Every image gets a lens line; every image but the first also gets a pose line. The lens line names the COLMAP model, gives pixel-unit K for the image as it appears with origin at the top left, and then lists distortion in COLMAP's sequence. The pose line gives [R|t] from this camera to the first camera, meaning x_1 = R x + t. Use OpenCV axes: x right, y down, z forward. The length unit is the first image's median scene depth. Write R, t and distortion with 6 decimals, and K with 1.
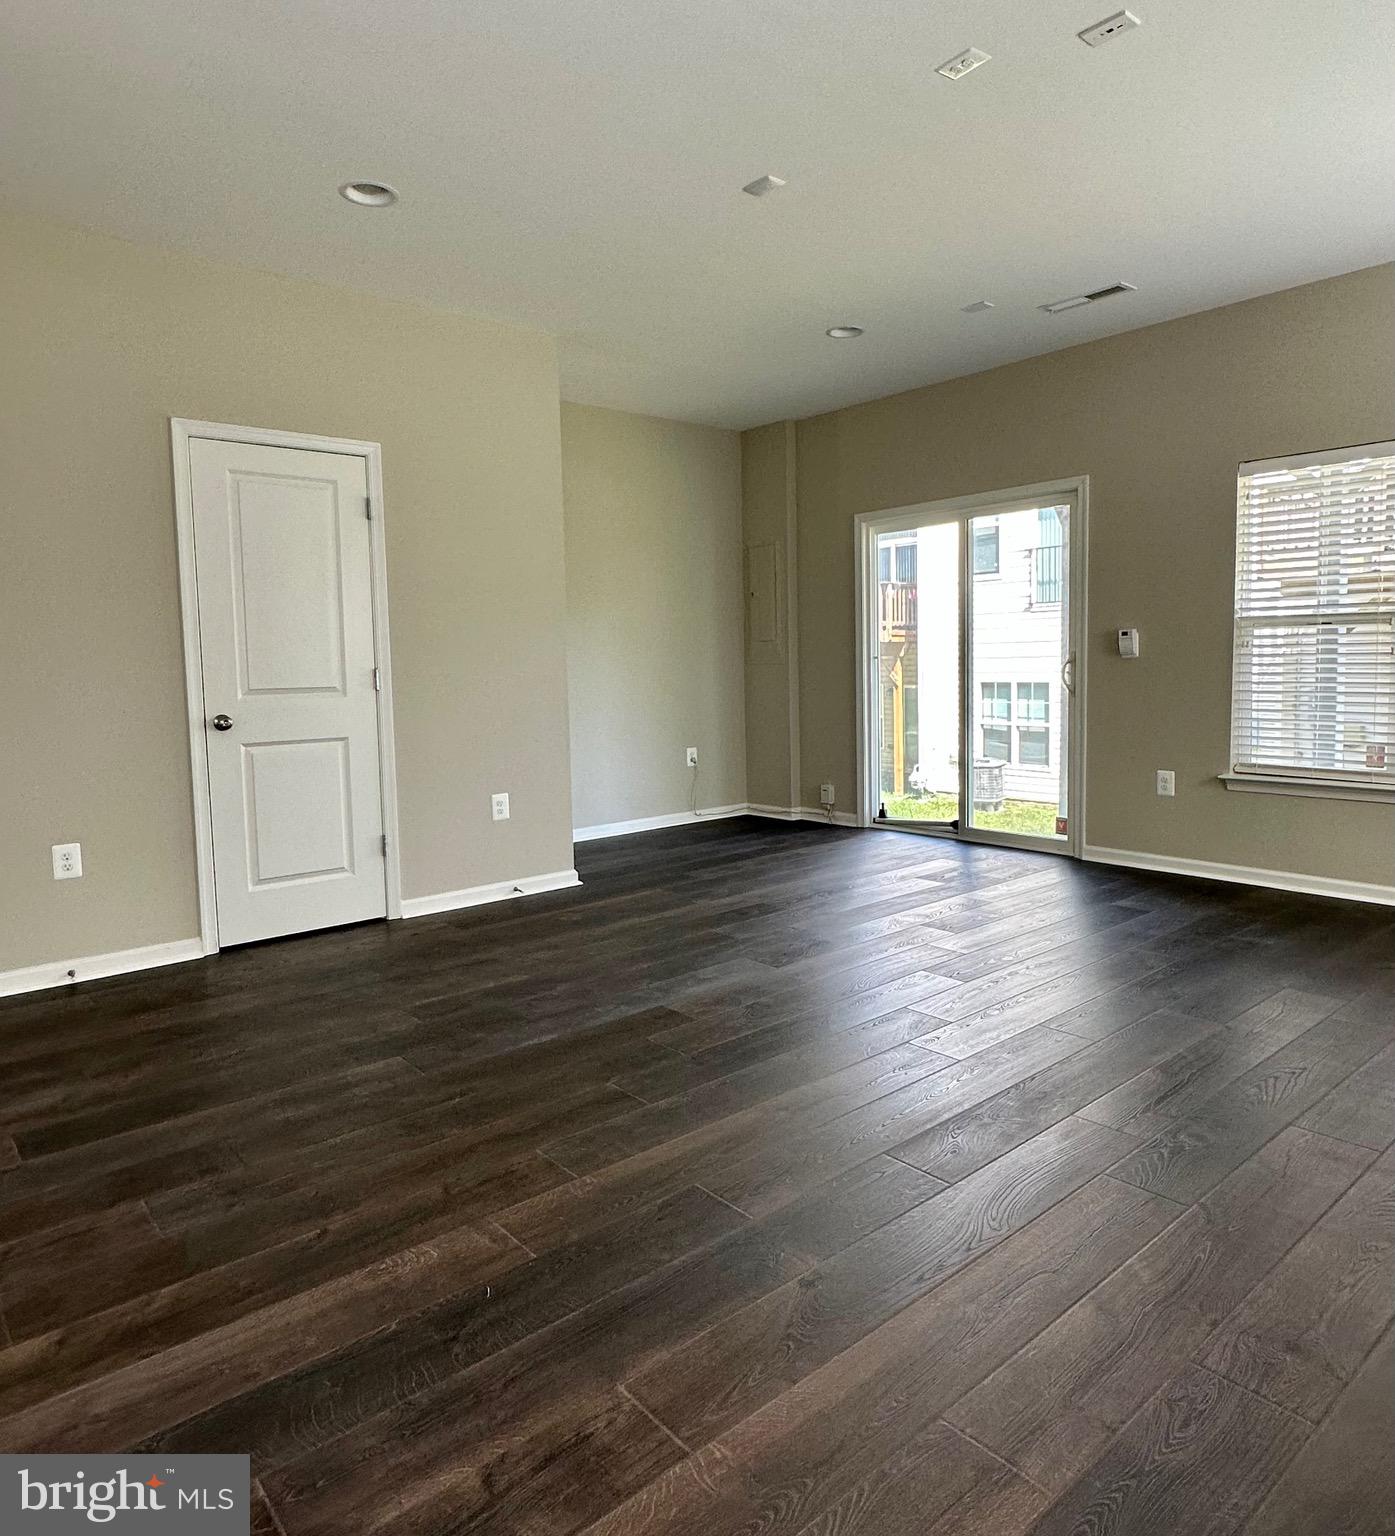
lens RADIAL K [[1007.8, 0, 697.5], [0, 1007.8, 768.0], [0, 0, 1]] dist [-0.000733, -0.000310]
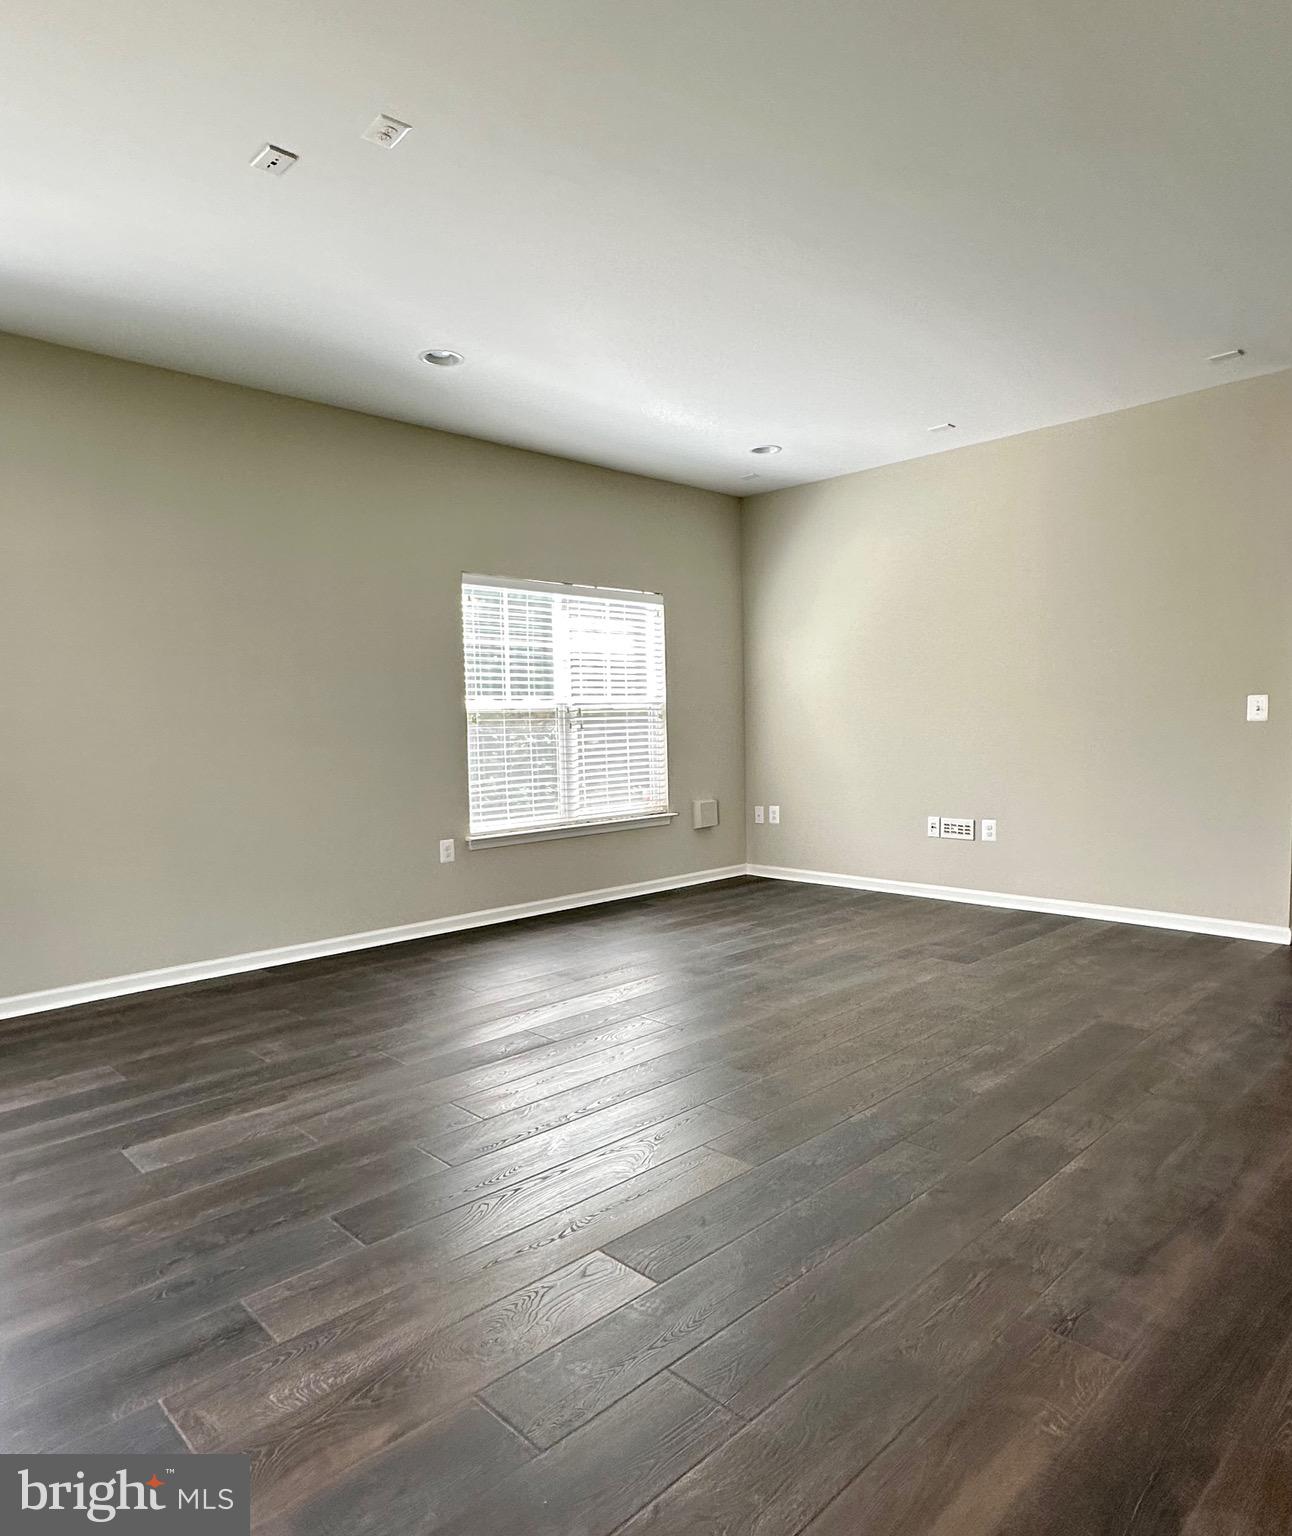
lens RADIAL K [[971.9, 0, 646.0], [0, 971.9, 768.0], [0, 0, 1]] dist [-0.000008, -0.000053]
pose [[-0.996799, 0.048222, -0.063773, 0.090110], [0.036876, 0.985022, 0.168440, -0.213300], [0.070940, 0.165549, -0.983647, 1.817956]]
